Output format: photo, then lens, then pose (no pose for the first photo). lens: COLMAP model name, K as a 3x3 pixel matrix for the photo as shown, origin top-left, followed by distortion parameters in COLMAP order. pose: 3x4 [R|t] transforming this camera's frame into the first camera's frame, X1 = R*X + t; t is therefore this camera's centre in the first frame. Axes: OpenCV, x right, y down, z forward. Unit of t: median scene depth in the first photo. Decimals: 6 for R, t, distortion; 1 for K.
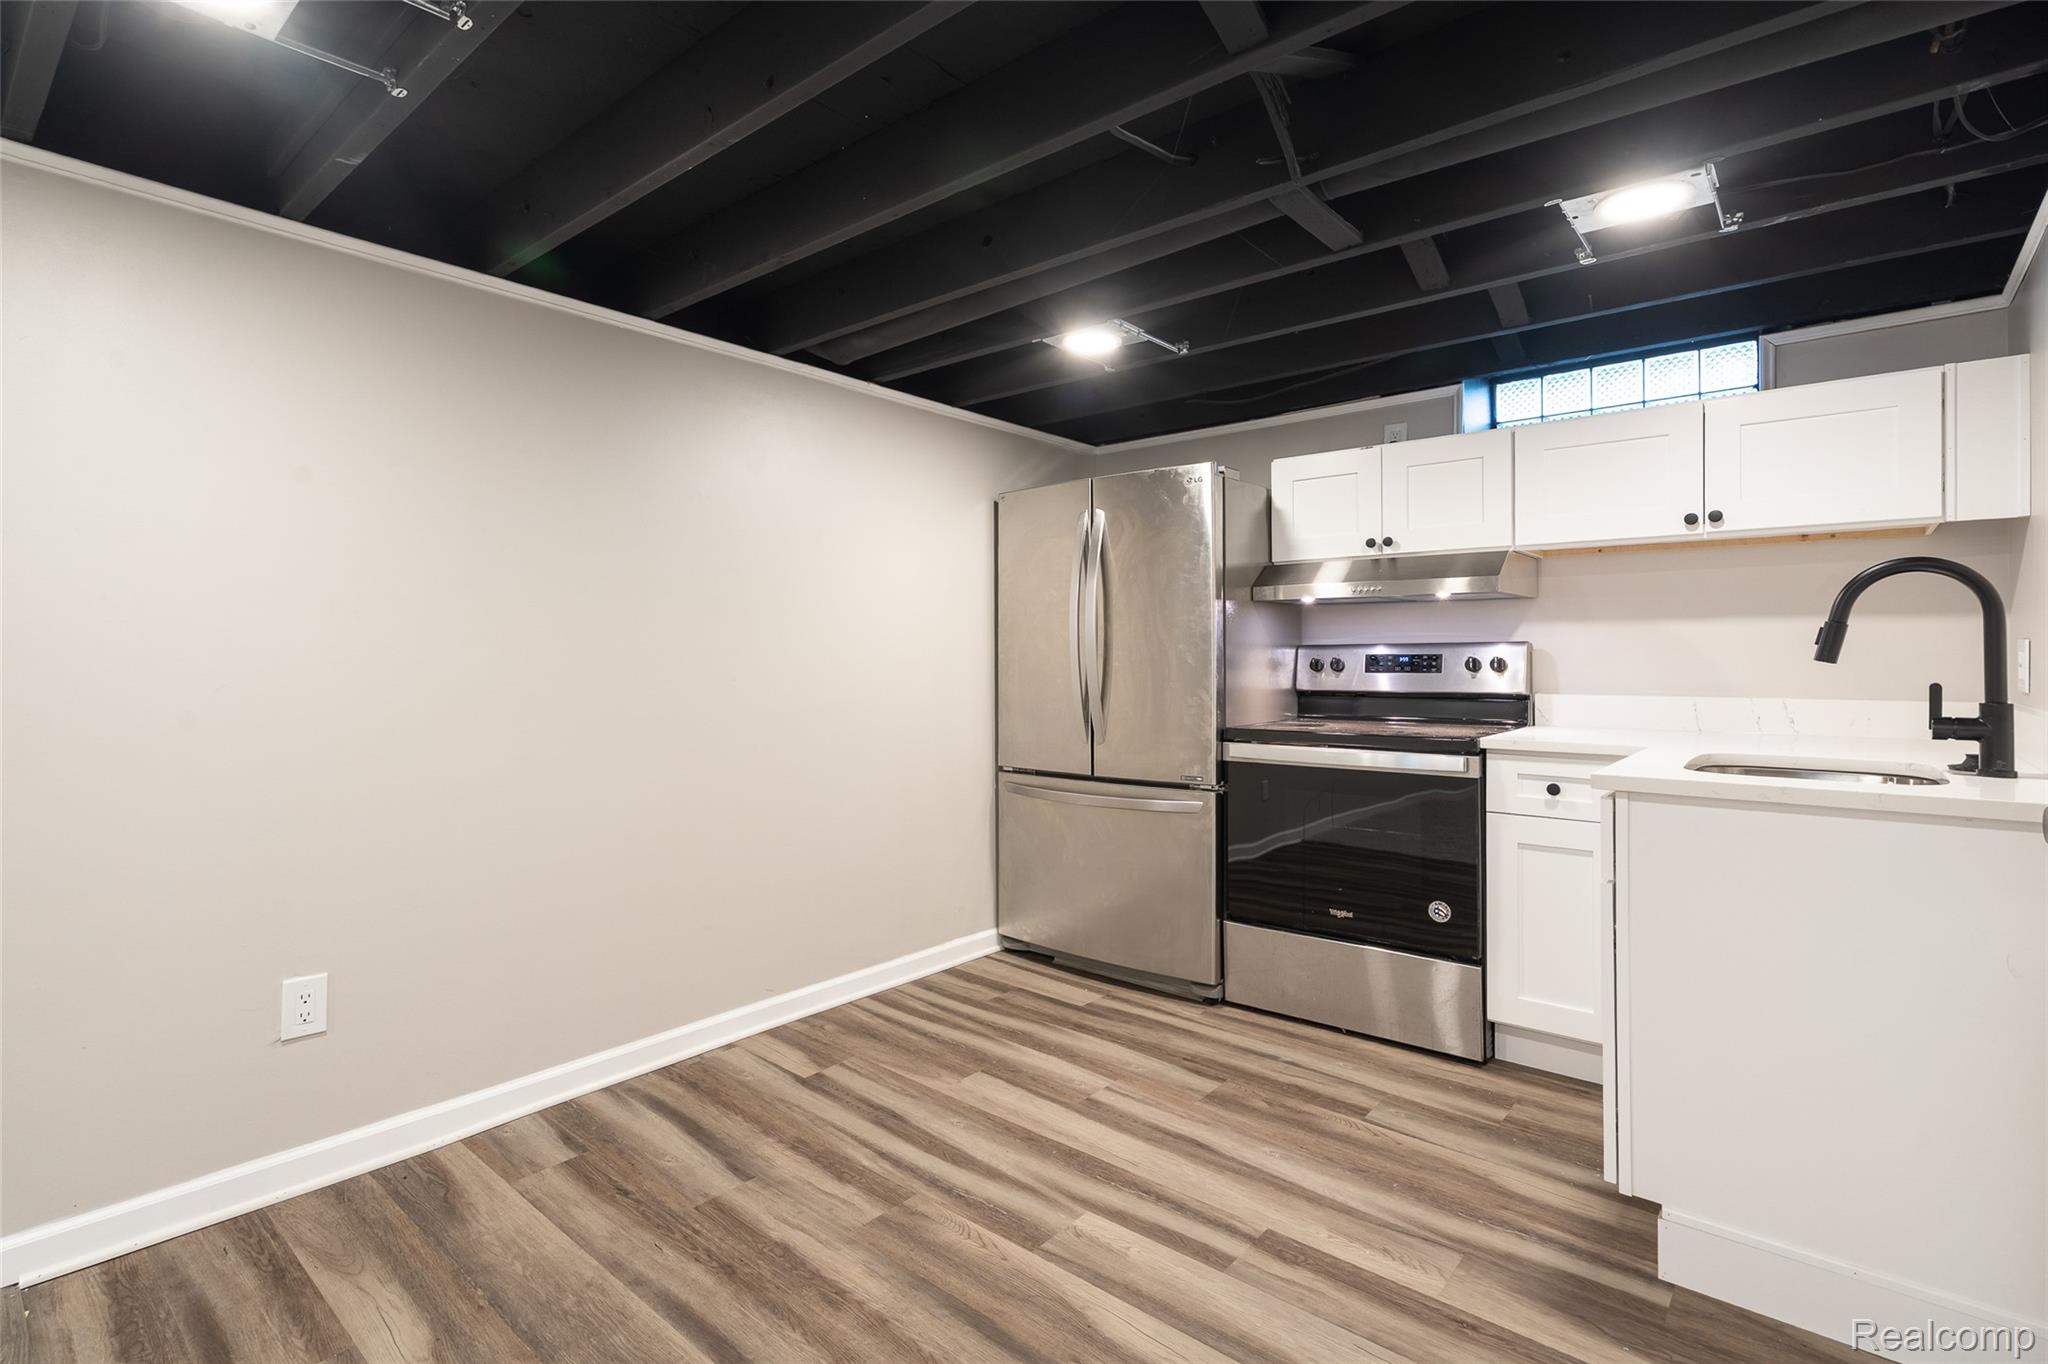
lens RADIAL K [[935.7, 0, 1021.7], [0, 935.7, 658.8], [0, 0, 1]] dist [0.014014, 0.000366]
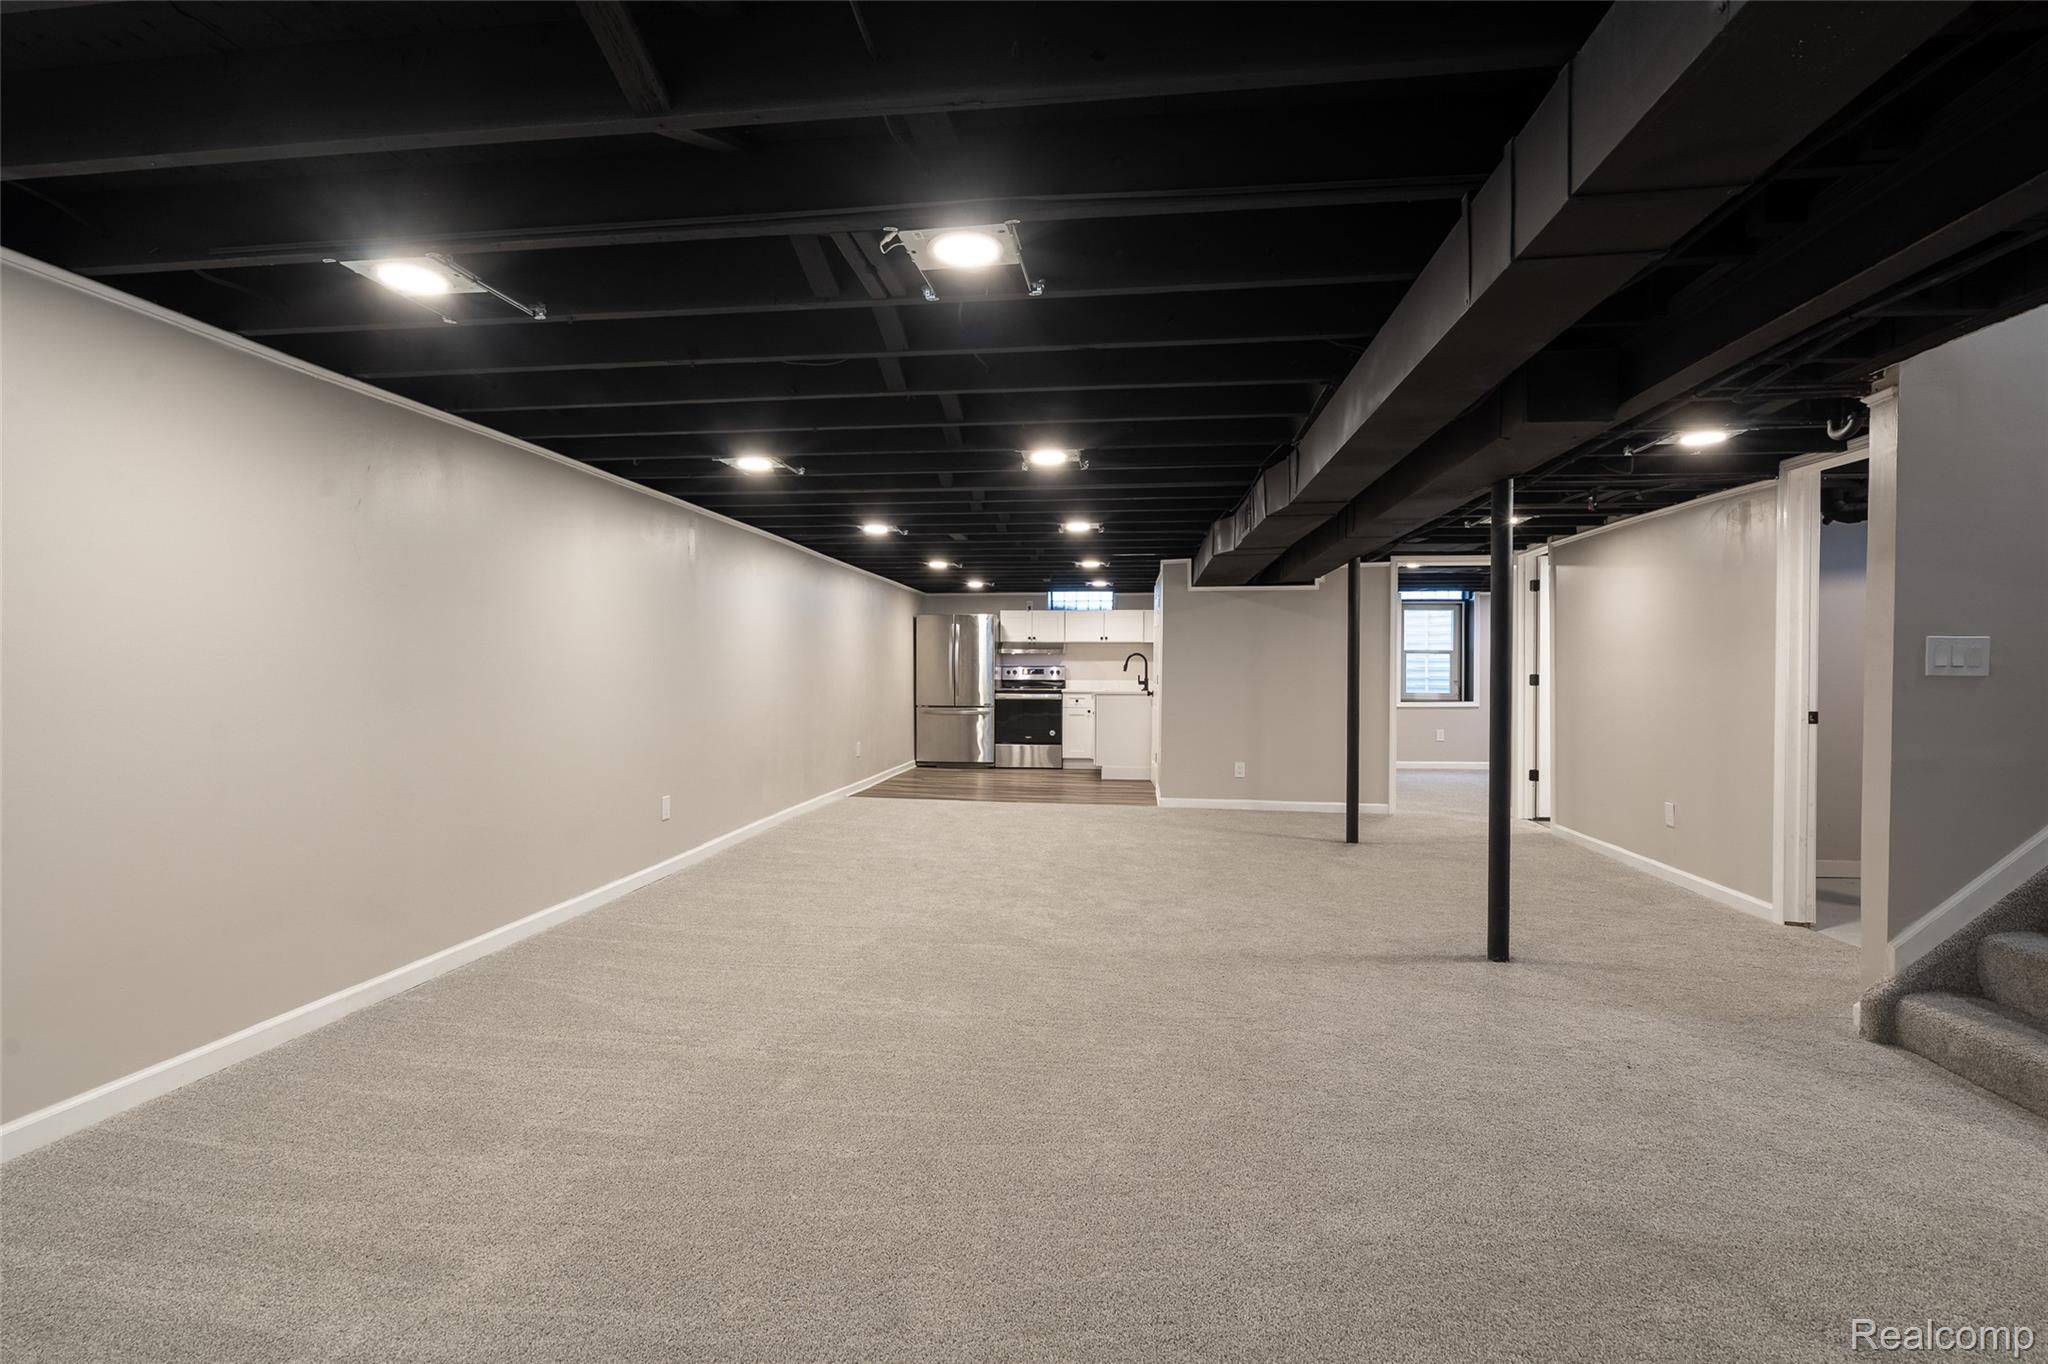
lens RADIAL K [[964.4, 0, 1019.0], [0, 964.4, 666.8], [0, 0, 1]] dist [0.002220, 0.000772]
pose [[0.830289, 0.009228, 0.557256, -1.757650], [-0.005567, 0.999950, -0.008264, 0.017944], [-0.557305, 0.003759, 0.830299, -2.091540]]
